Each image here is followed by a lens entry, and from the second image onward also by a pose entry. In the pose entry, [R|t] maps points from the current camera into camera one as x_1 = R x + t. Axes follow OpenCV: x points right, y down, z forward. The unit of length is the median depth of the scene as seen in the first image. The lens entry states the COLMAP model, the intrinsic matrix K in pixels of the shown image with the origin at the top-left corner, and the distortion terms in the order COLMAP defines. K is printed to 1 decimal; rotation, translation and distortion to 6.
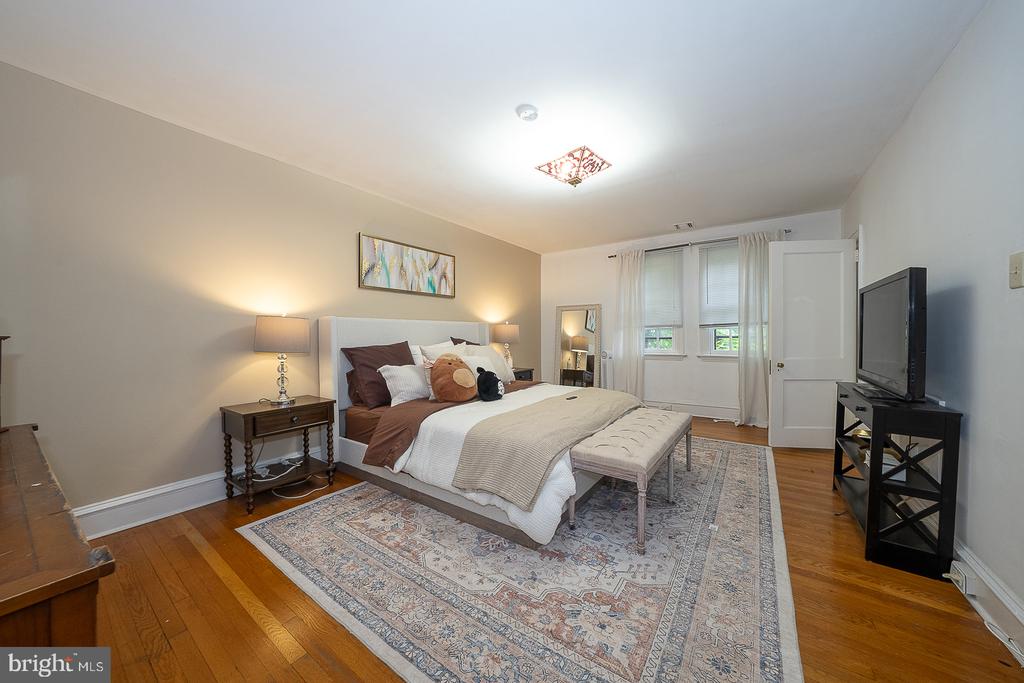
lens RADIAL K [[351.4, 0, 513.2], [0, 351.4, 339.4], [0, 0, 1]] dist [-0.015238, 0.000073]
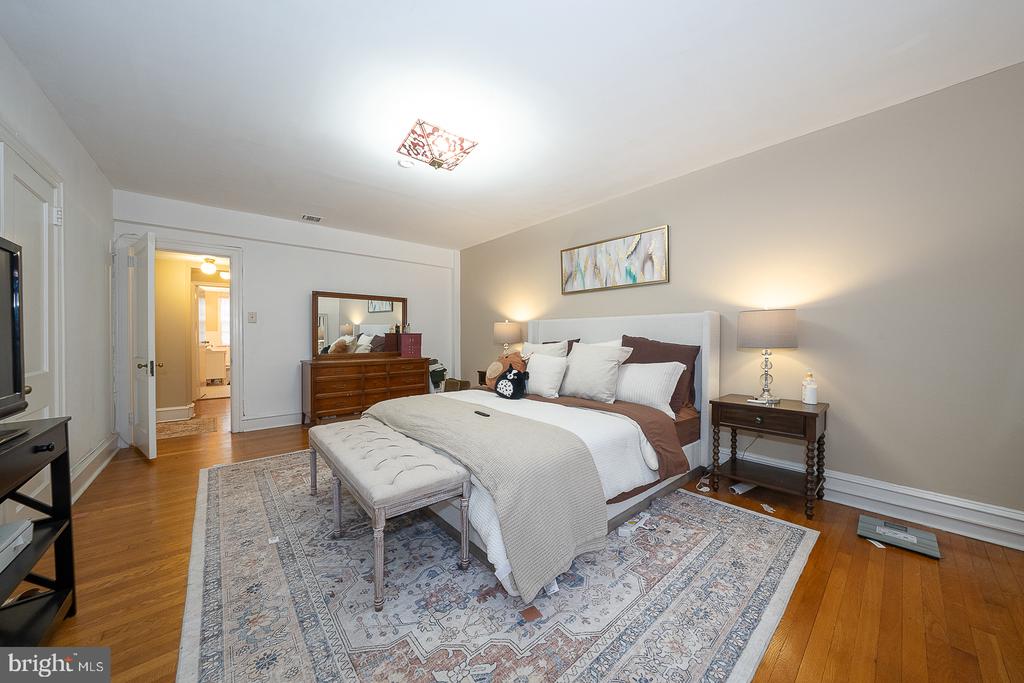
lens RADIAL K [[344.9, 0, 525.2], [0, 344.9, 342.7], [0, 0, 1]] dist [0.000061, 0.000068]
pose [[-0.221474, 0.037335, -0.974451, 0.708146], [-0.004571, 0.999216, 0.039323, -0.020050], [0.975156, 0.013163, -0.221130, 1.002976]]
